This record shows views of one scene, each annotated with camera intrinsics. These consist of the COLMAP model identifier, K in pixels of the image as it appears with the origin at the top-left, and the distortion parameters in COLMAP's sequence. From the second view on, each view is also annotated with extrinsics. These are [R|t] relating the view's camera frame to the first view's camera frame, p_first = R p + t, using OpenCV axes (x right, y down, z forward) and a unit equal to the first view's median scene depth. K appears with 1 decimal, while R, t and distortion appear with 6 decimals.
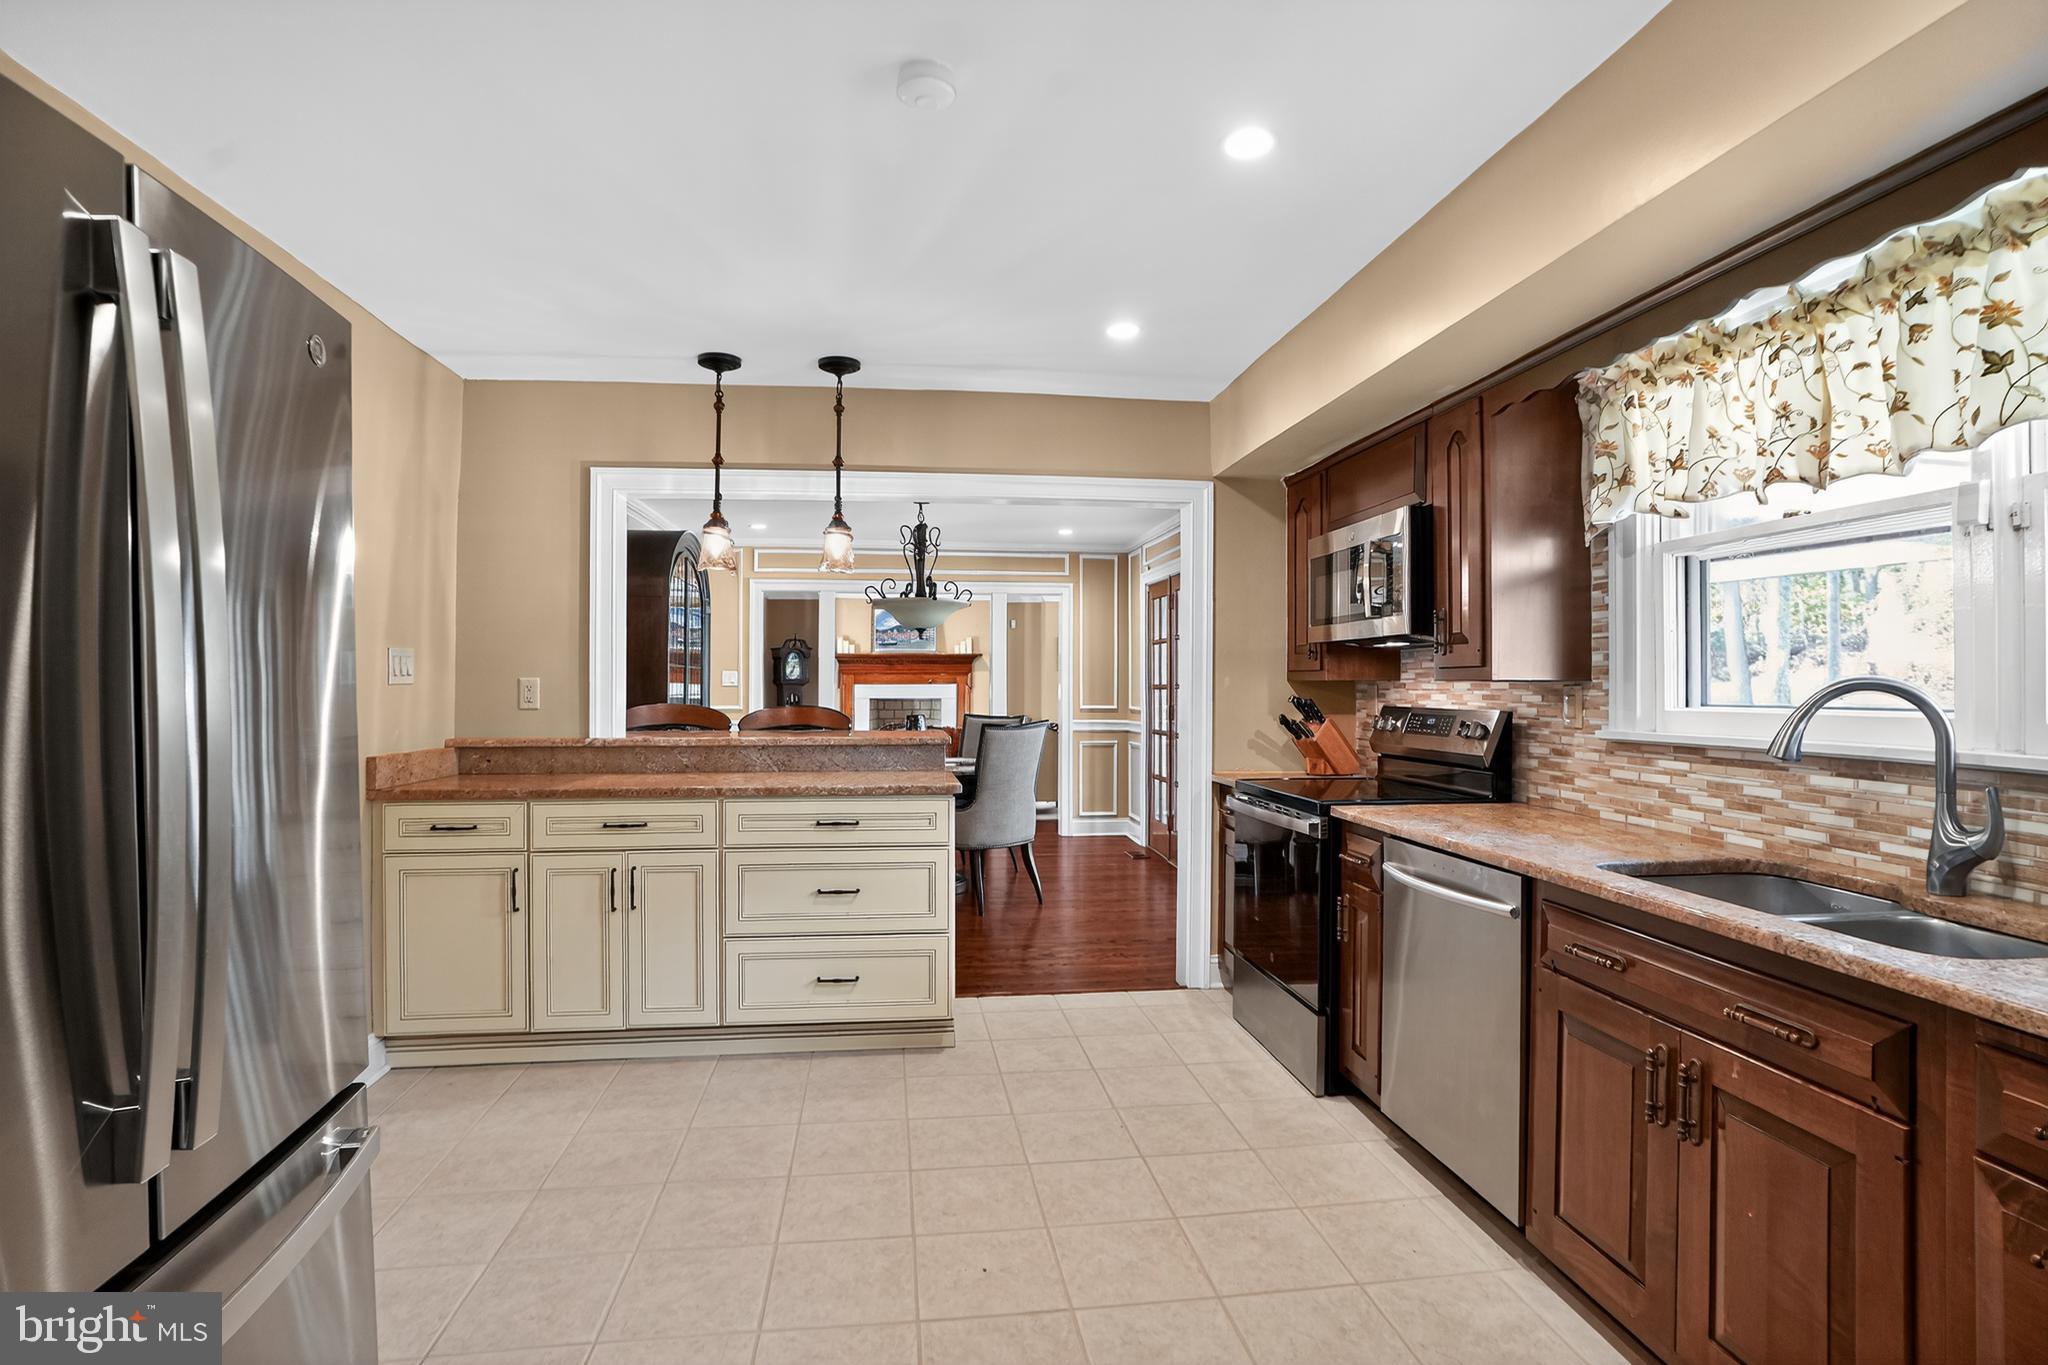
lens RADIAL K [[989.9, 0, 1031.5], [0, 989.9, 674.1], [0, 0, 1]] dist [-0.052379, 0.028115]
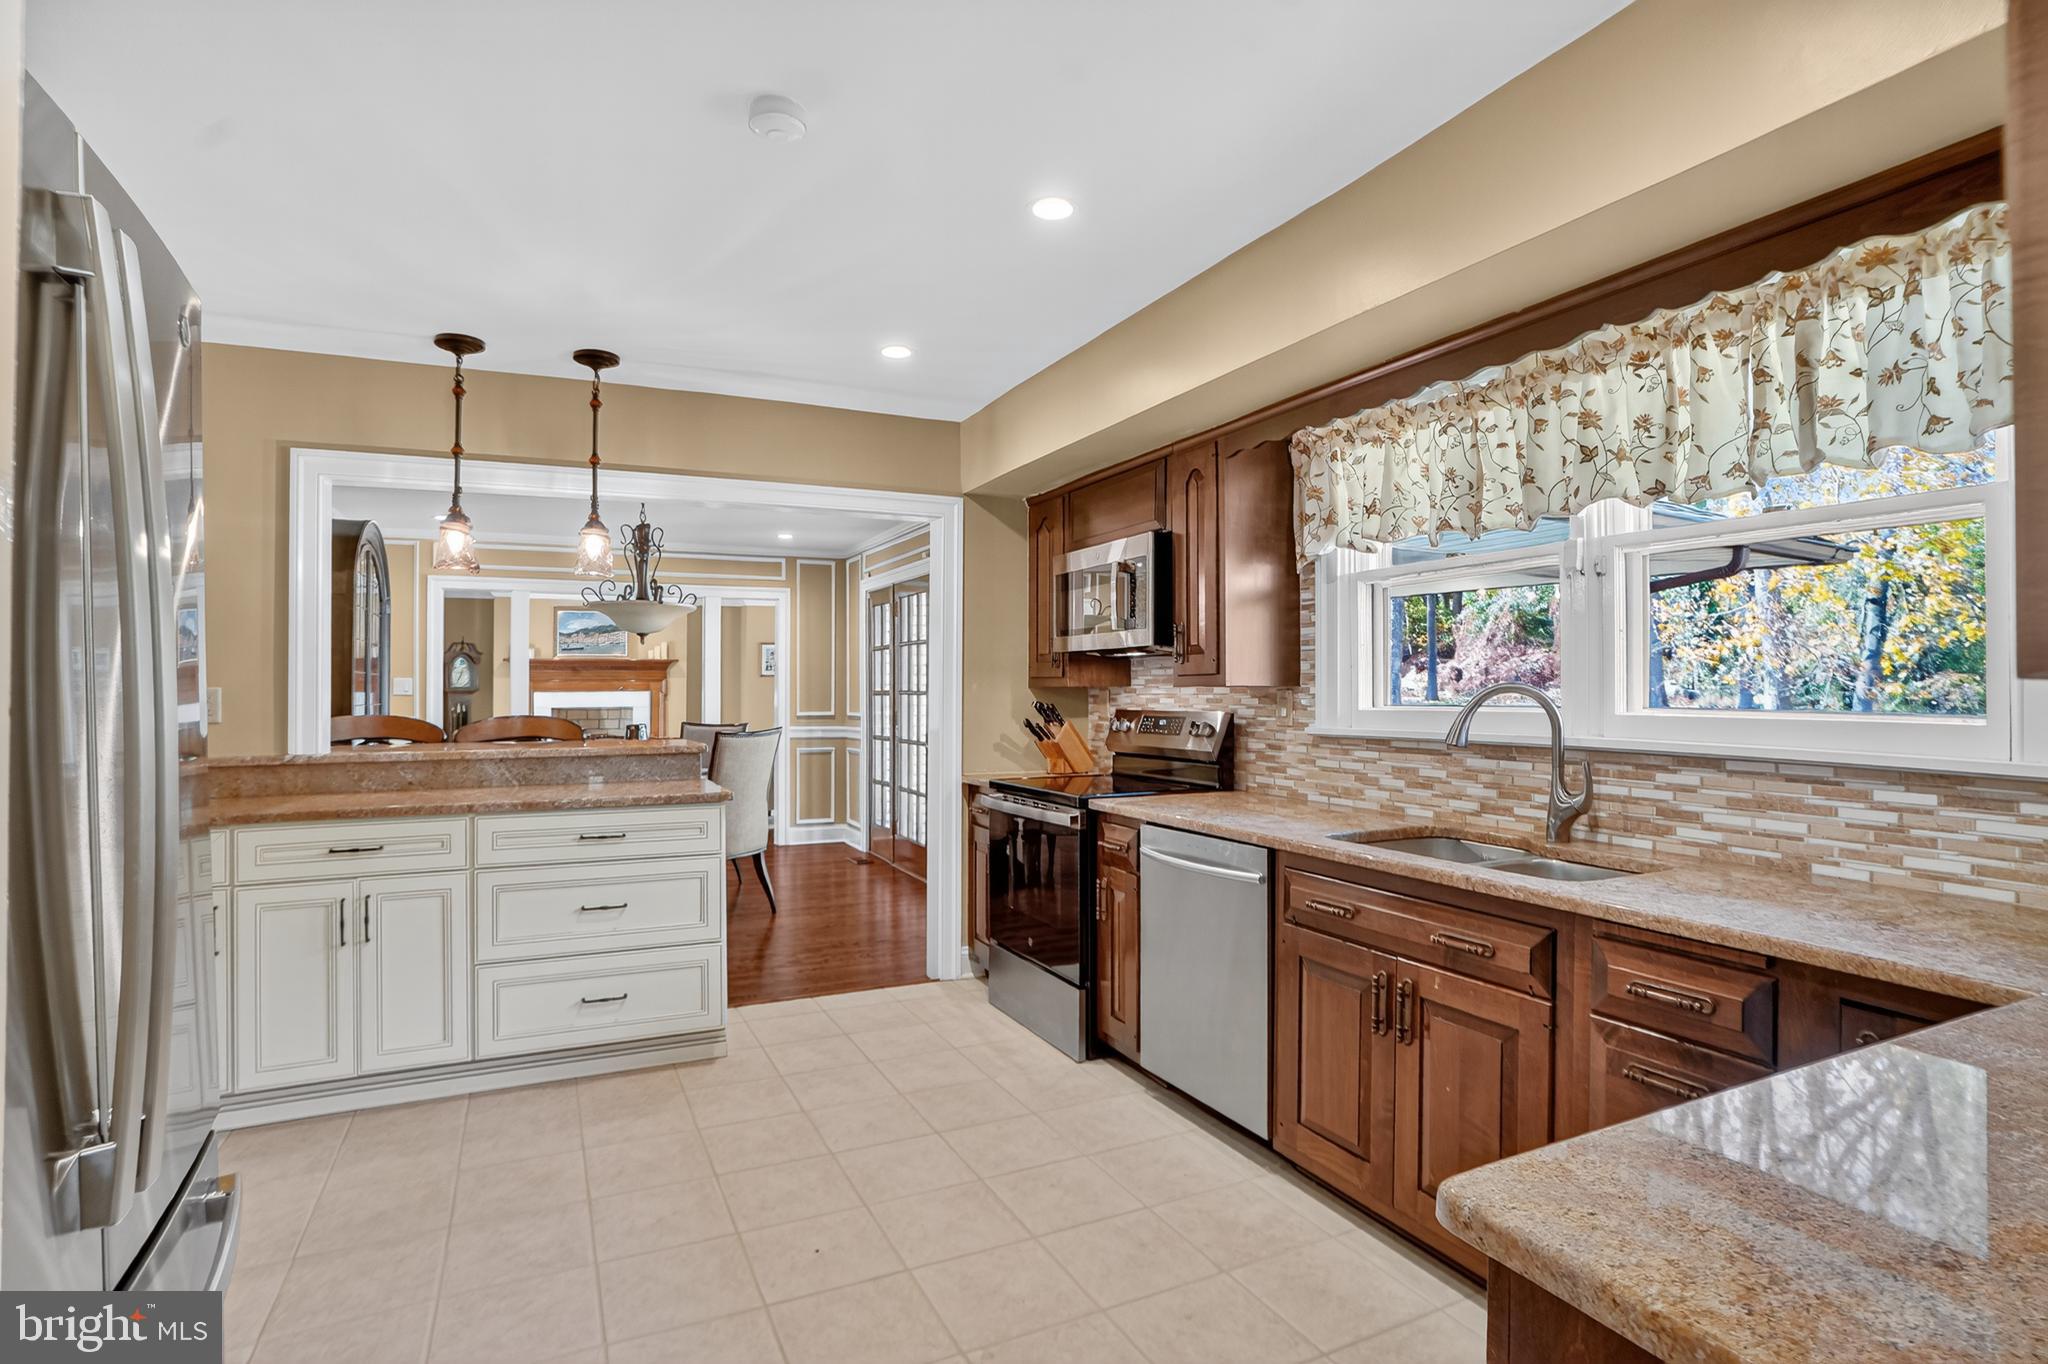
lens RADIAL K [[1008.3, 0, 1024.0], [0, 1008.3, 682.0], [0, 0, 1]] dist [-0.040500, 0.028637]
pose [[0.952429, -0.002627, 0.304749, -0.120082], [0.002051, 0.999995, 0.002210, -0.001124], [-0.304753, -0.001480, 0.952430, -0.065710]]
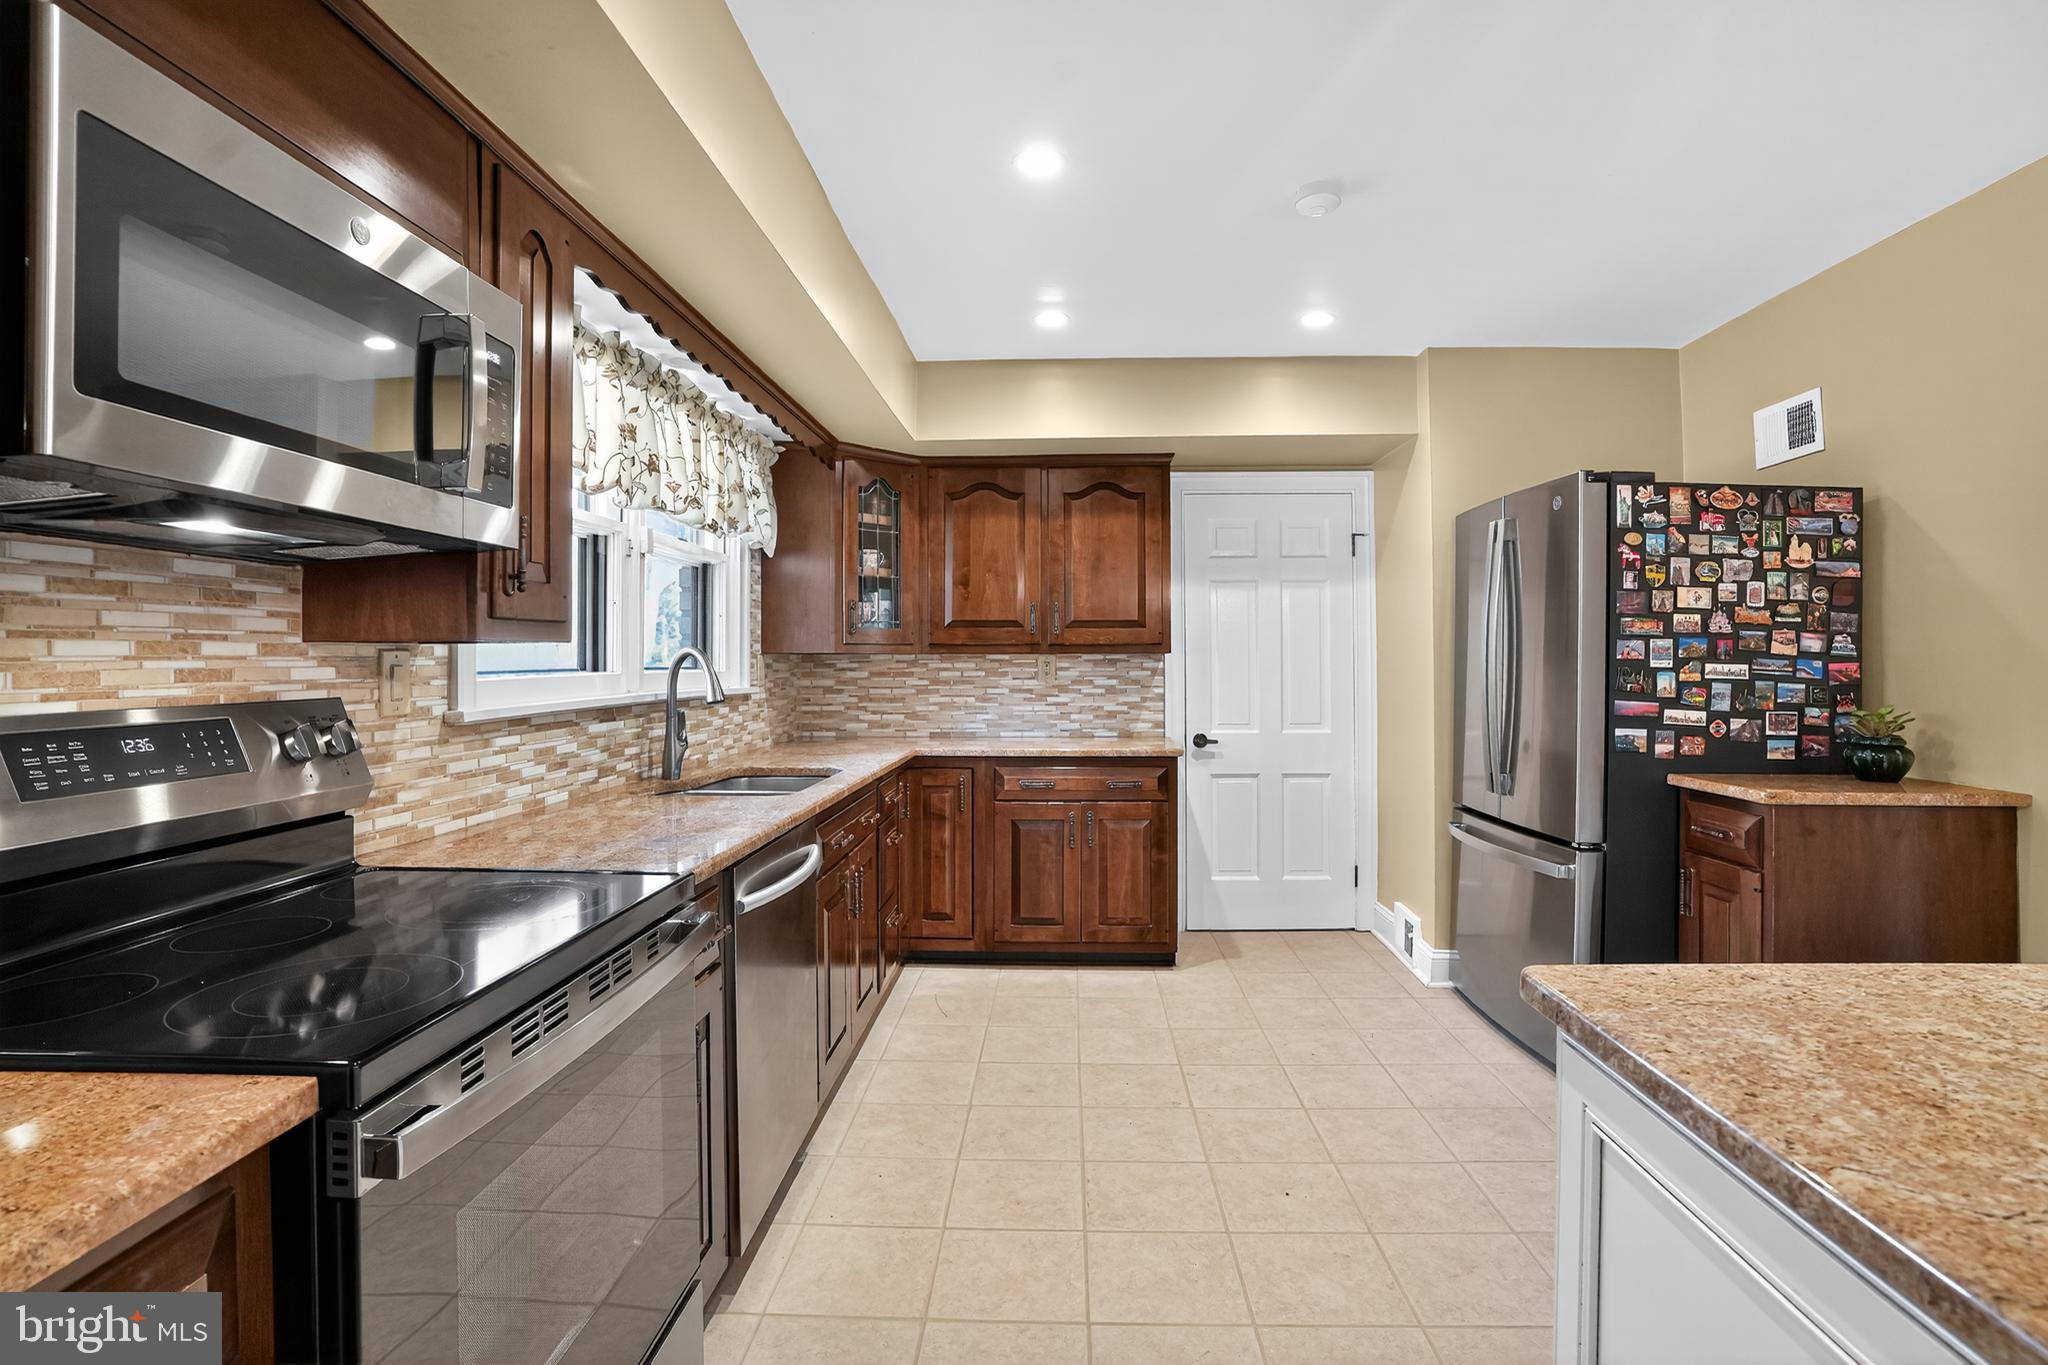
lens RADIAL K [[1022.0, 0, 1026.7], [0, 1022.0, 655.1], [0, 0, 1]] dist [-0.035480, -0.000103]
pose [[-0.983572, 0.002907, 0.180494, 0.024059], [0.000988, 0.999942, -0.010718, 0.022779], [-0.180514, -0.010364, -0.983518, 1.603534]]
